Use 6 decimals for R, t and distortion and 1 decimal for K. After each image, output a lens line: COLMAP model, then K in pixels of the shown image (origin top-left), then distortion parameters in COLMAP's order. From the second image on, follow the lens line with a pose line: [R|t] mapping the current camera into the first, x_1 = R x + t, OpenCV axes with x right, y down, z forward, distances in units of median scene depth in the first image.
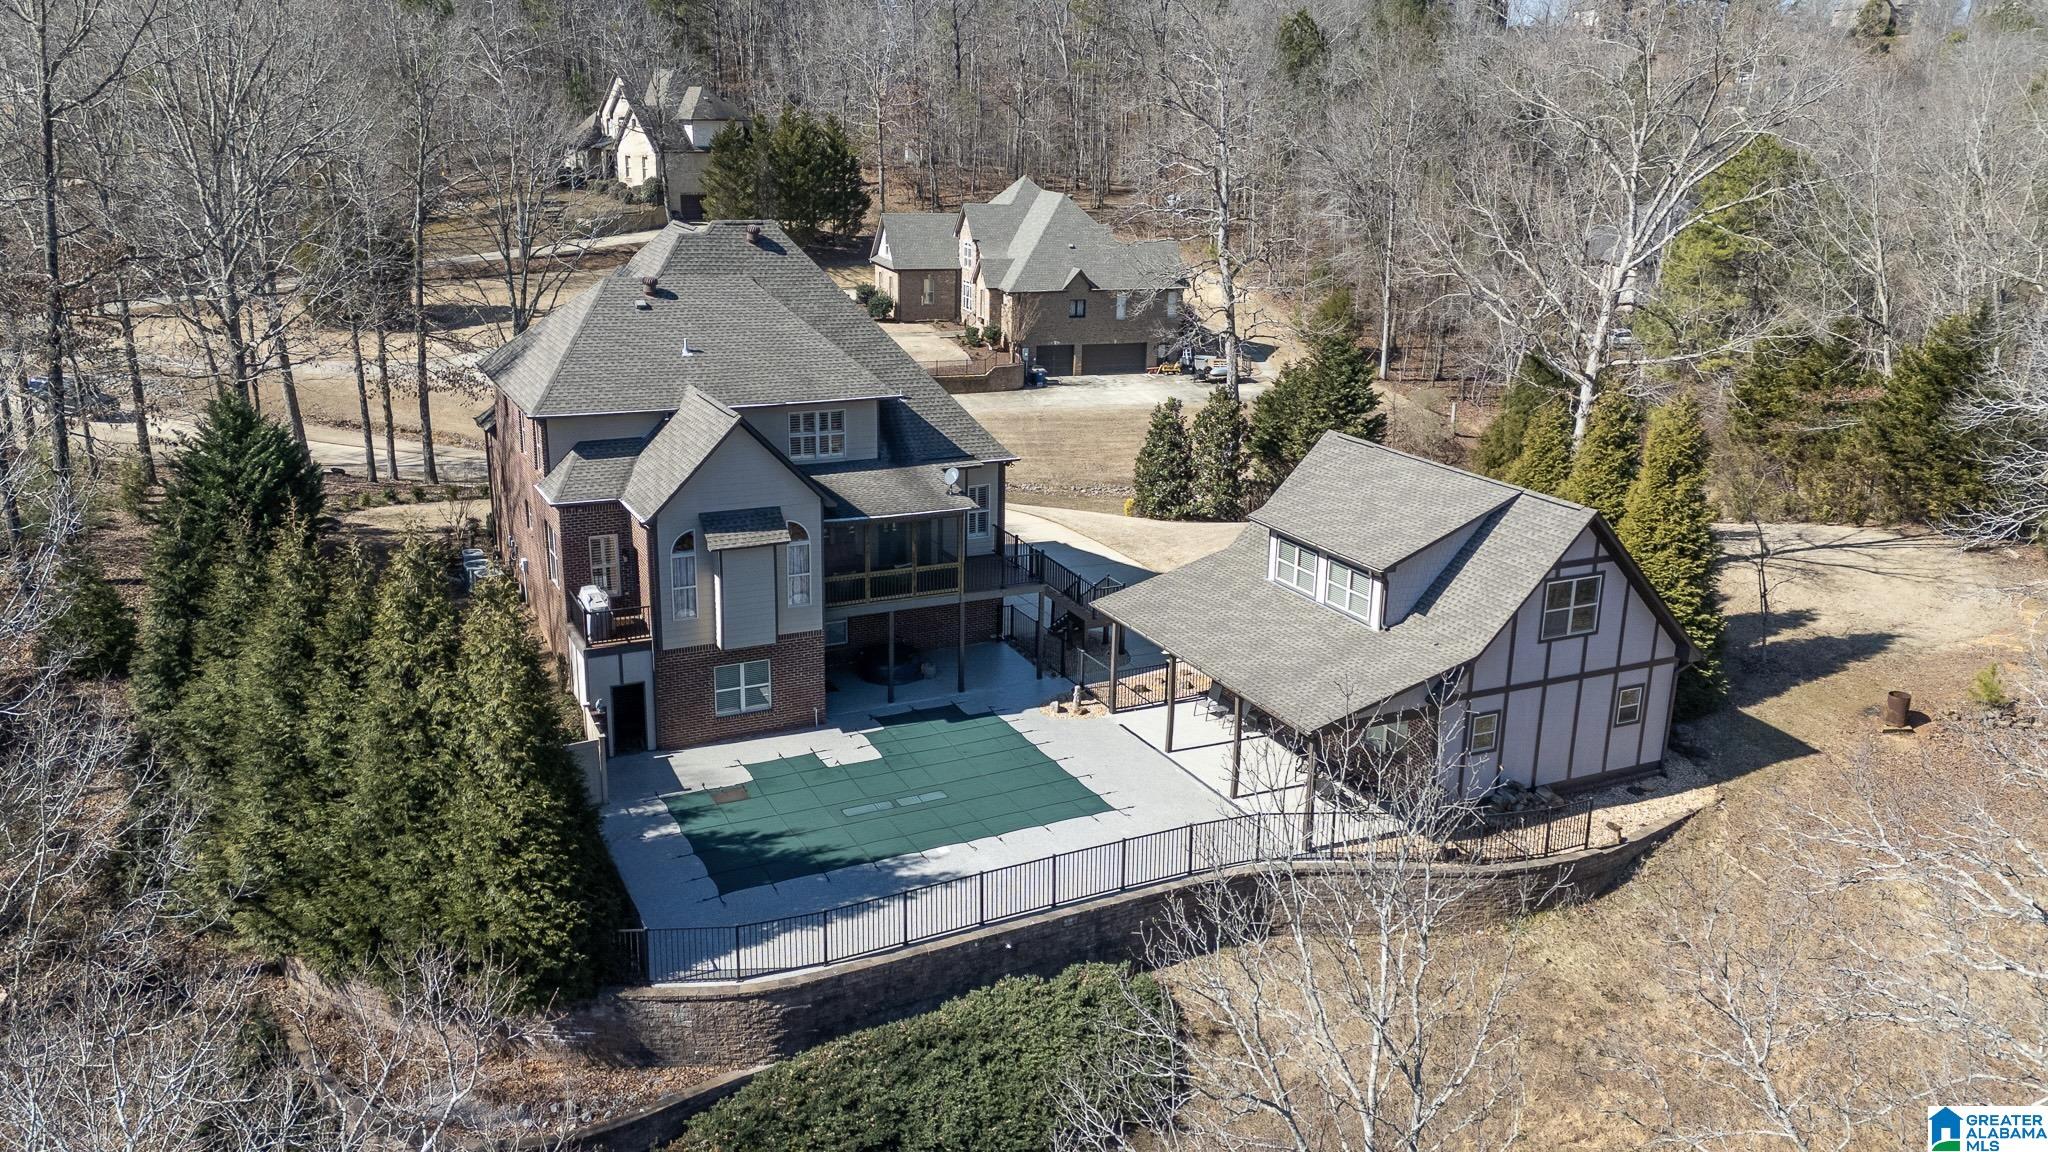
lens RADIAL K [[1509.9, 0, 998.9], [0, 1509.9, 610.3], [0, 0, 1]] dist [0.078647, -0.078087]
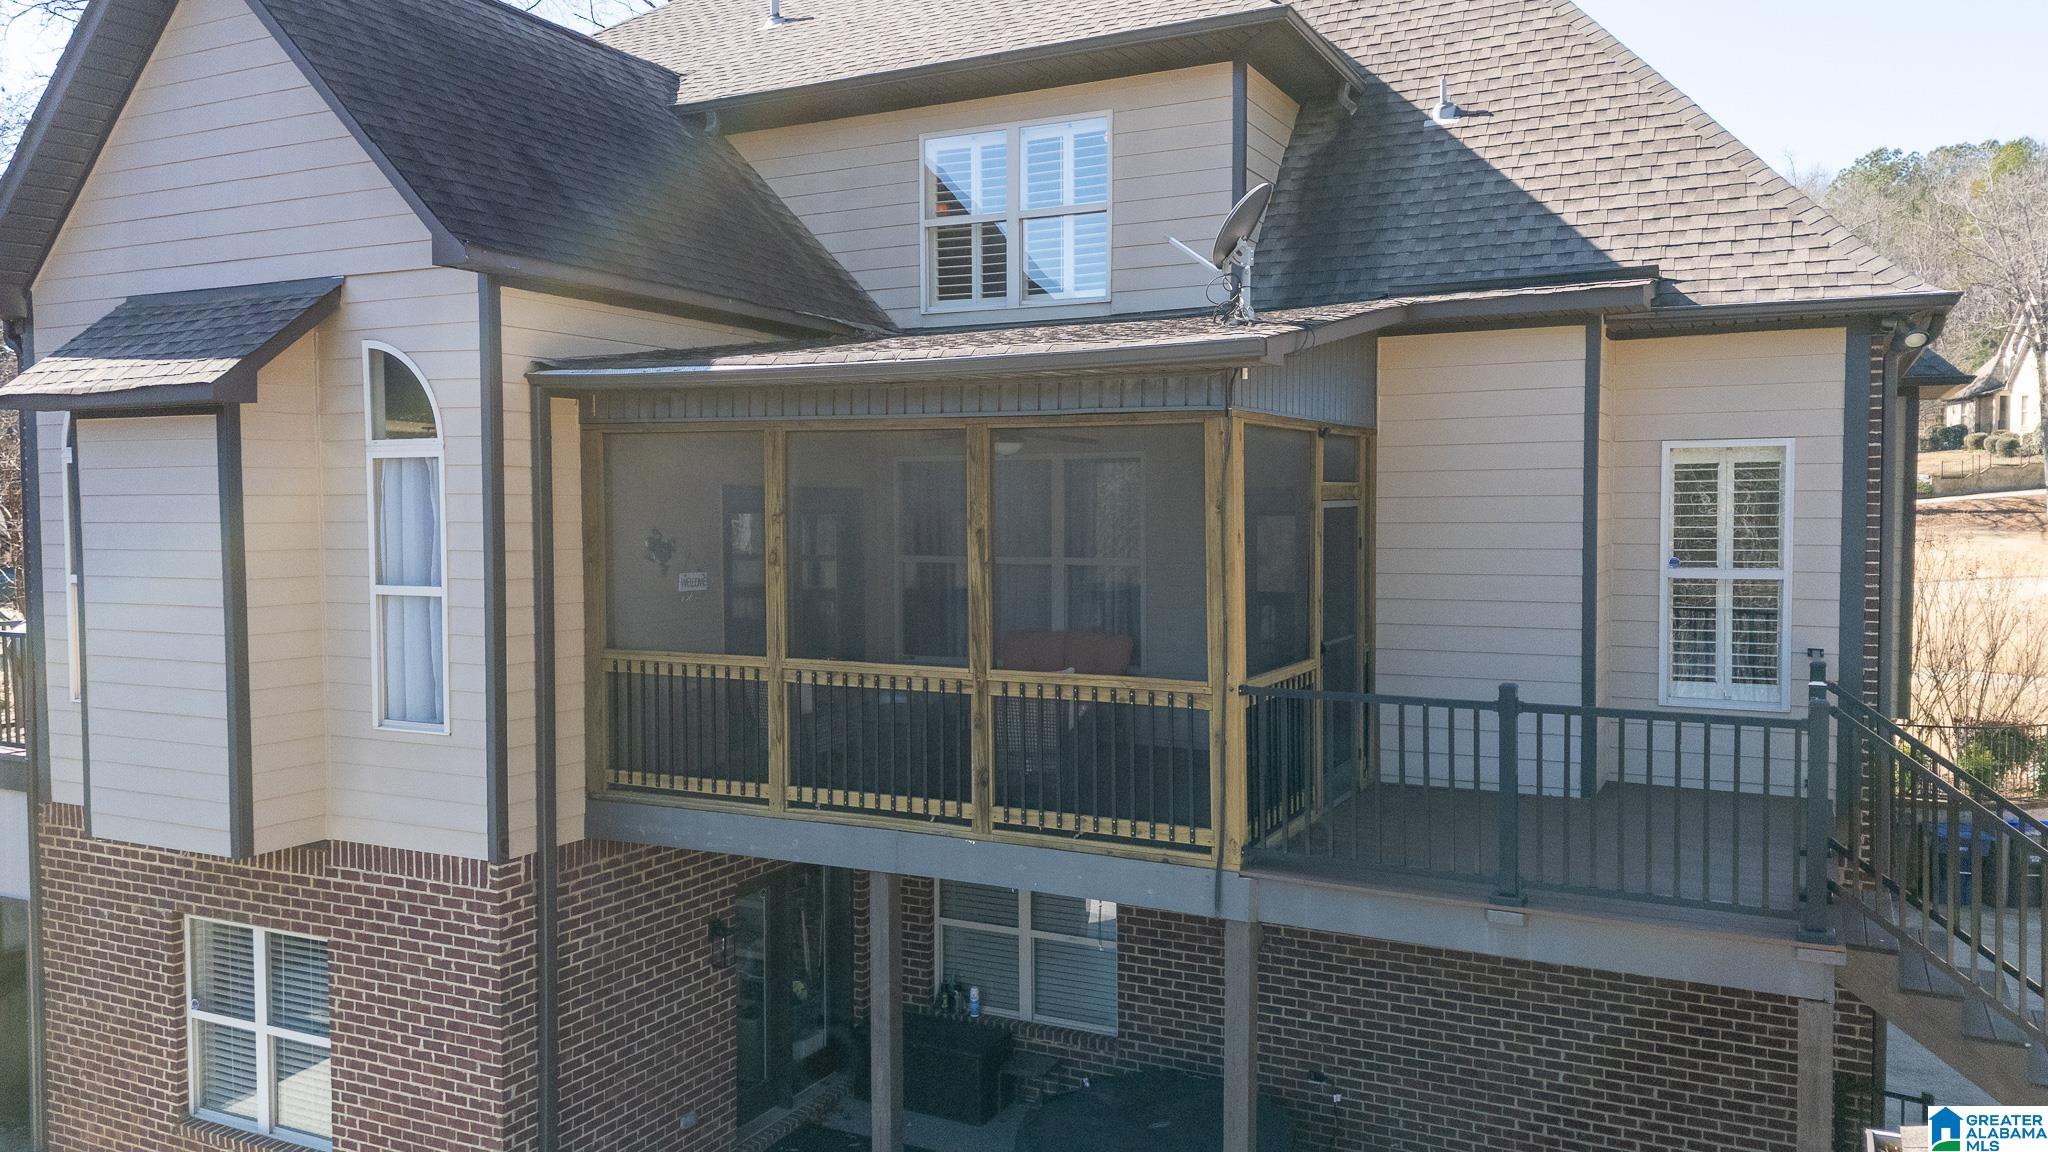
lens RADIAL K [[1509.9, 0, 1005.7], [0, 1509.9, 577.7], [0, 0, 1]] dist [0.078647, -0.078087]
pose [[0.610644, 0.020092, -0.791650, 0.117177], [-0.231407, 0.960572, -0.154117, -0.011509], [0.757341, 0.277304, 0.591217, 1.006172]]
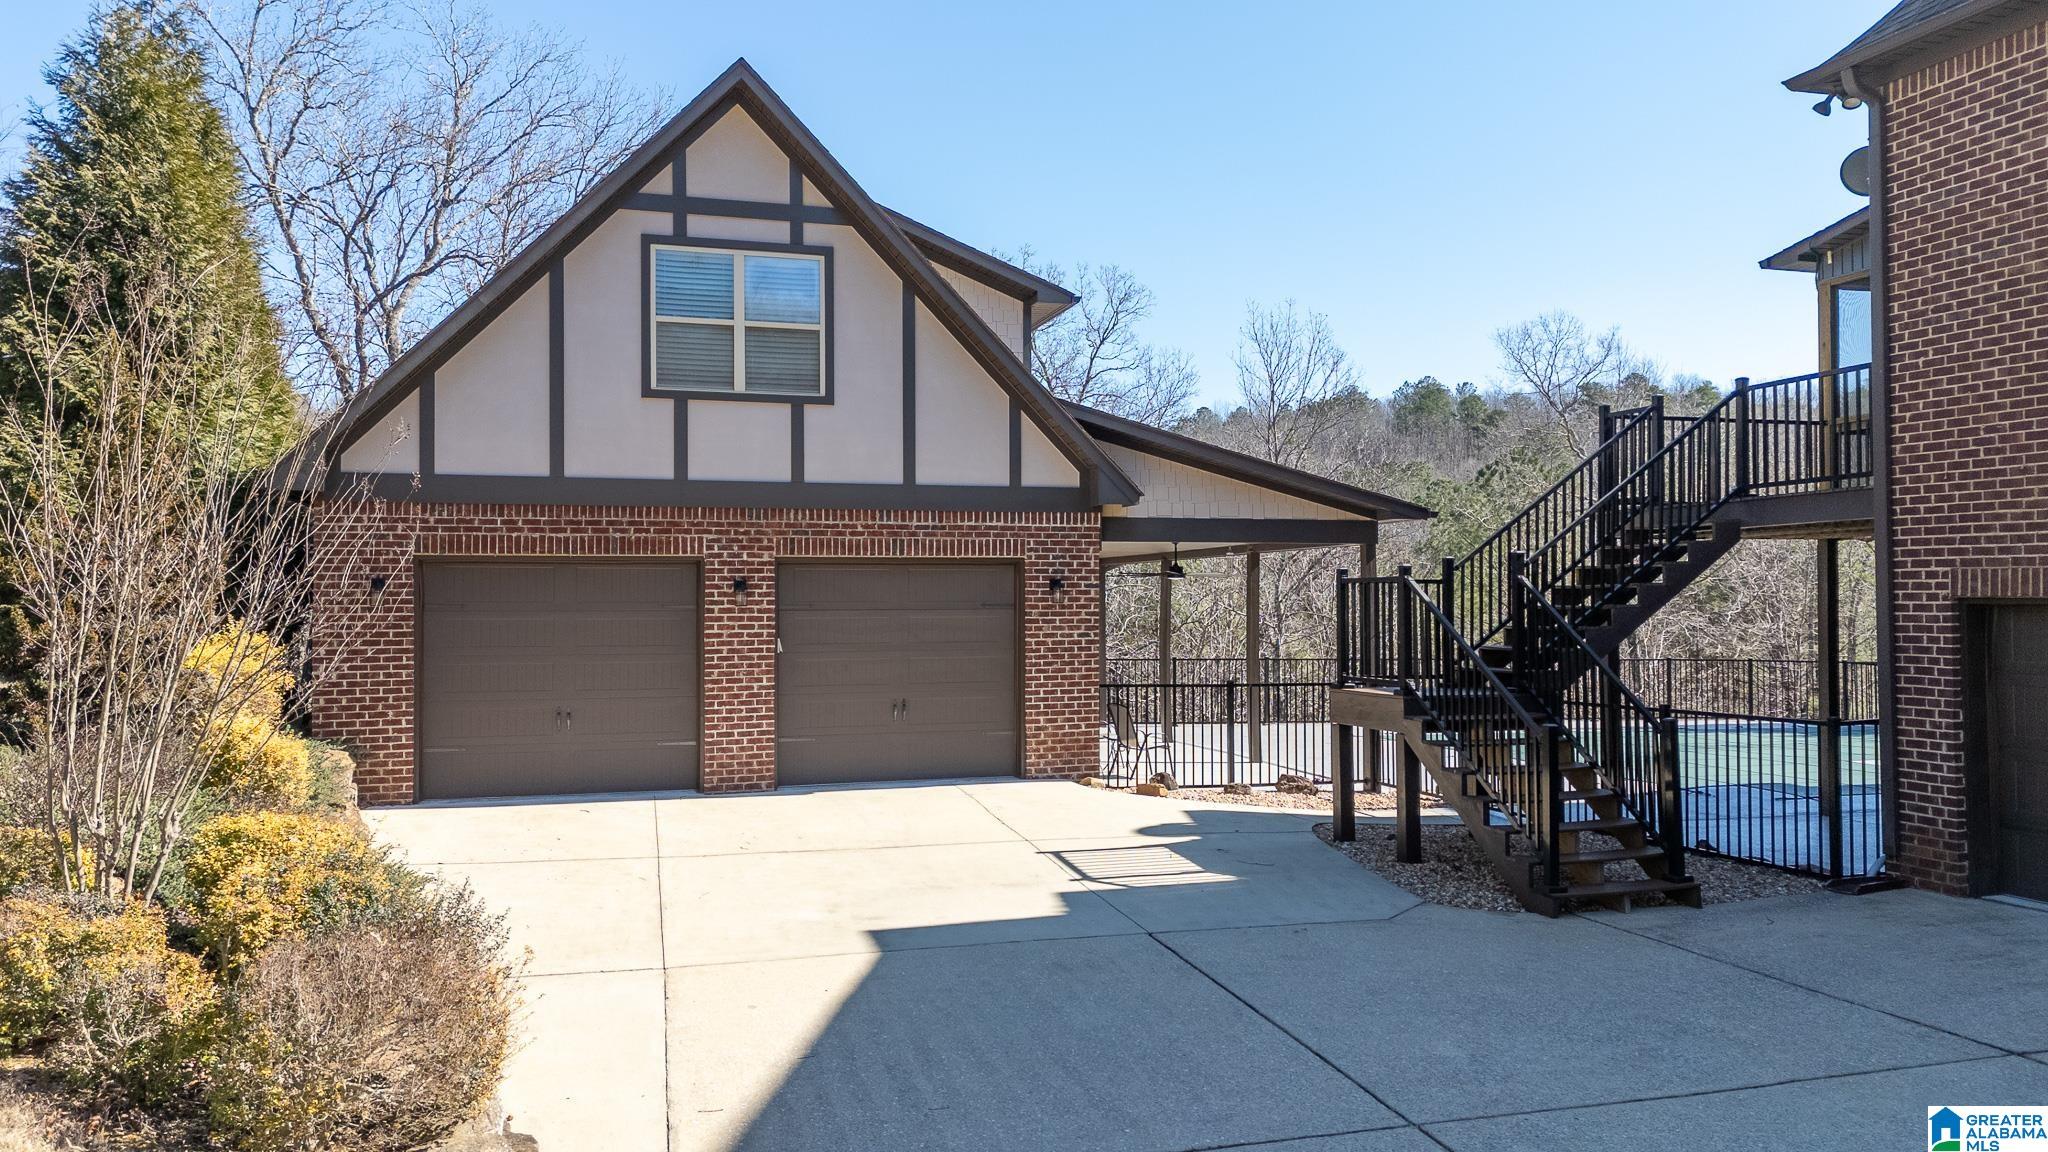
lens RADIAL K [[1509.9, 0, 1028.7], [0, 1509.9, 569.0], [0, 0, 1]] dist [0.078647, -0.078087]
pose [[0.990266, -0.014923, -0.138384, 0.497144], [-0.031213, 0.945103, -0.325279, 0.189034], [0.135641, 0.326432, 0.935438, 0.630161]]
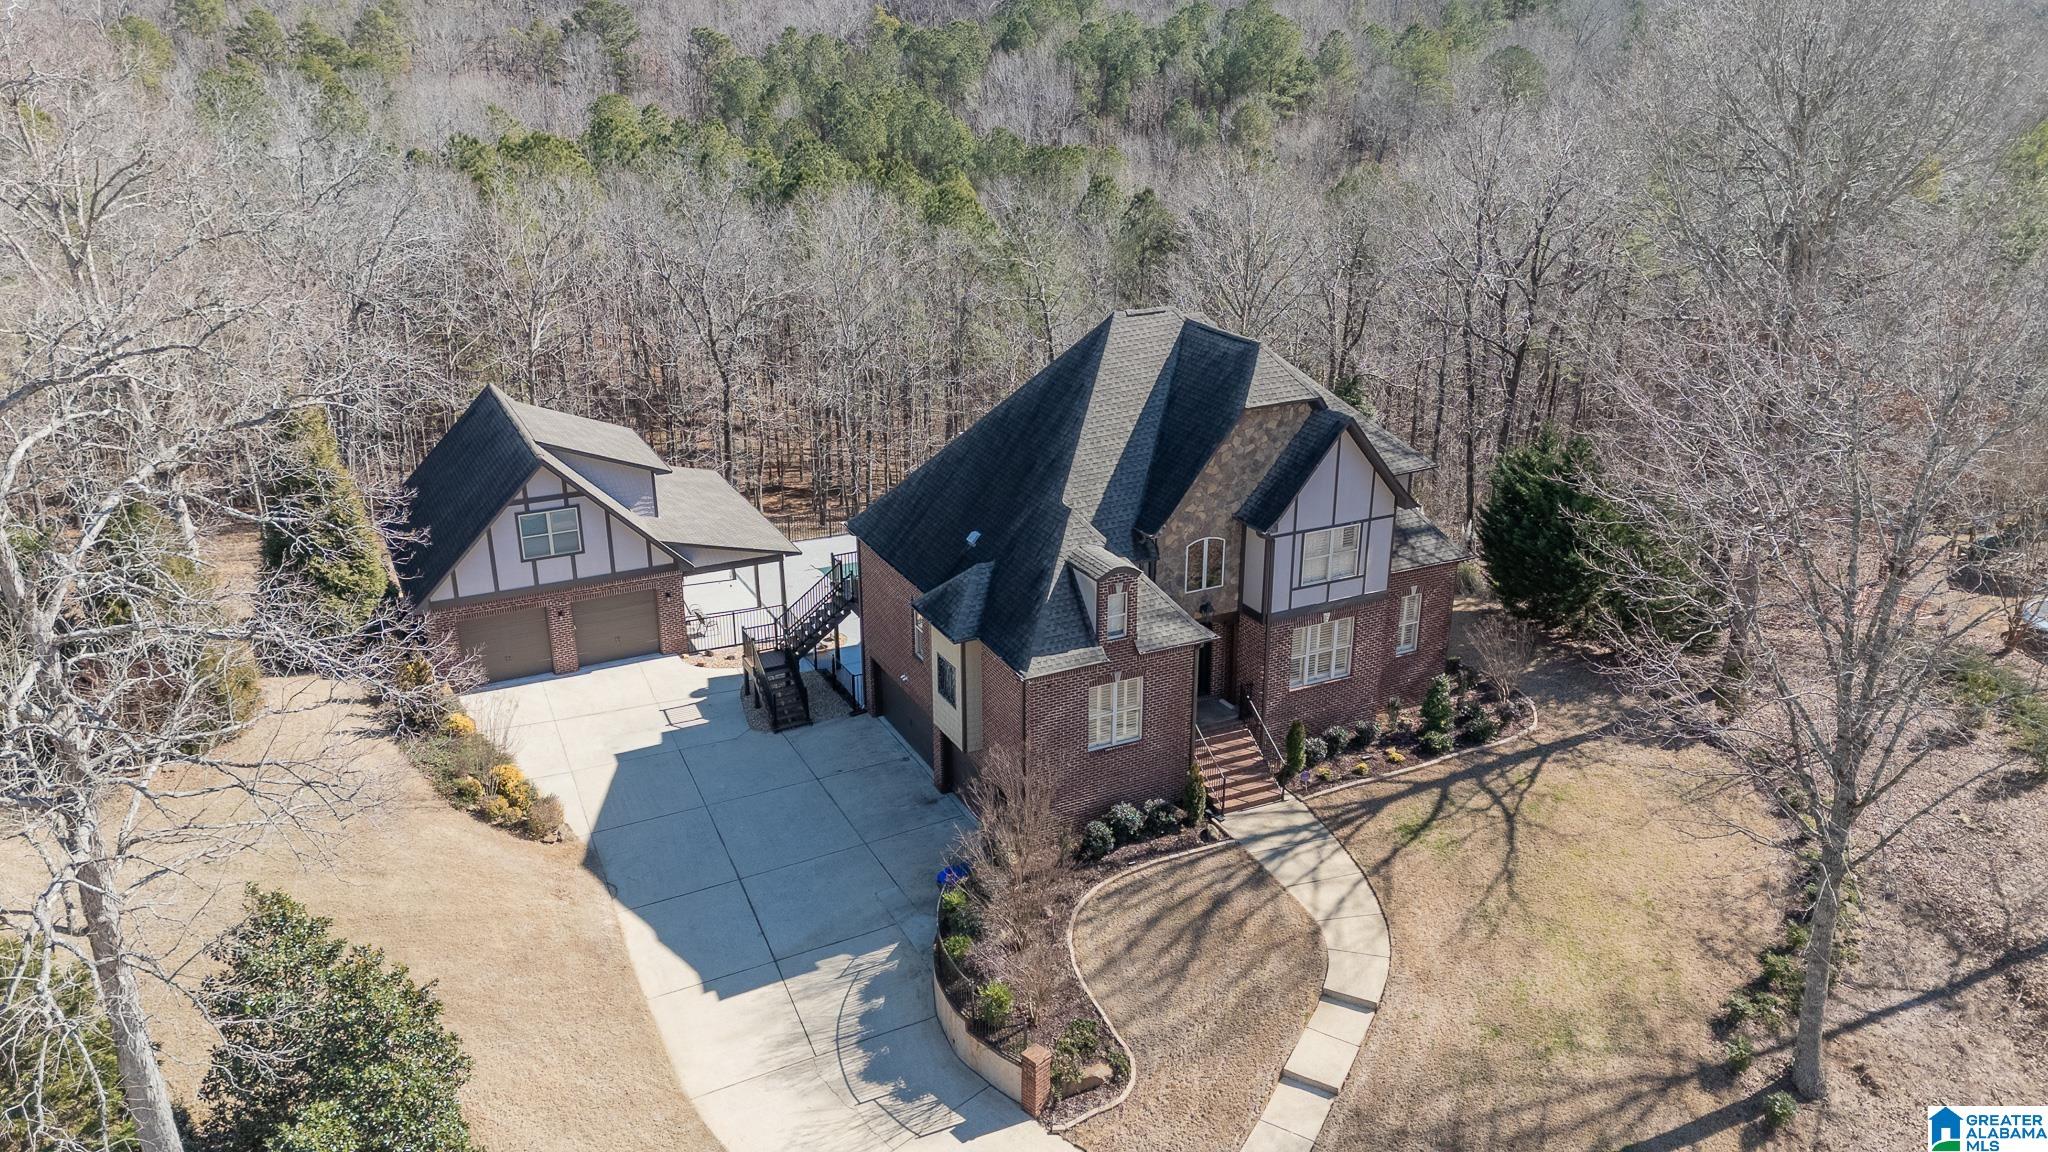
lens RADIAL K [[1509.9, 0, 1032.7], [0, 1509.9, 575.3], [0, 0, 1]] dist [0.078647, -0.078087]
pose [[0.999491, -0.020806, 0.024185, 0.725629], [0.019321, 0.998008, 0.060061, -0.034163], [-0.025386, -0.059563, 0.997902, -0.264305]]
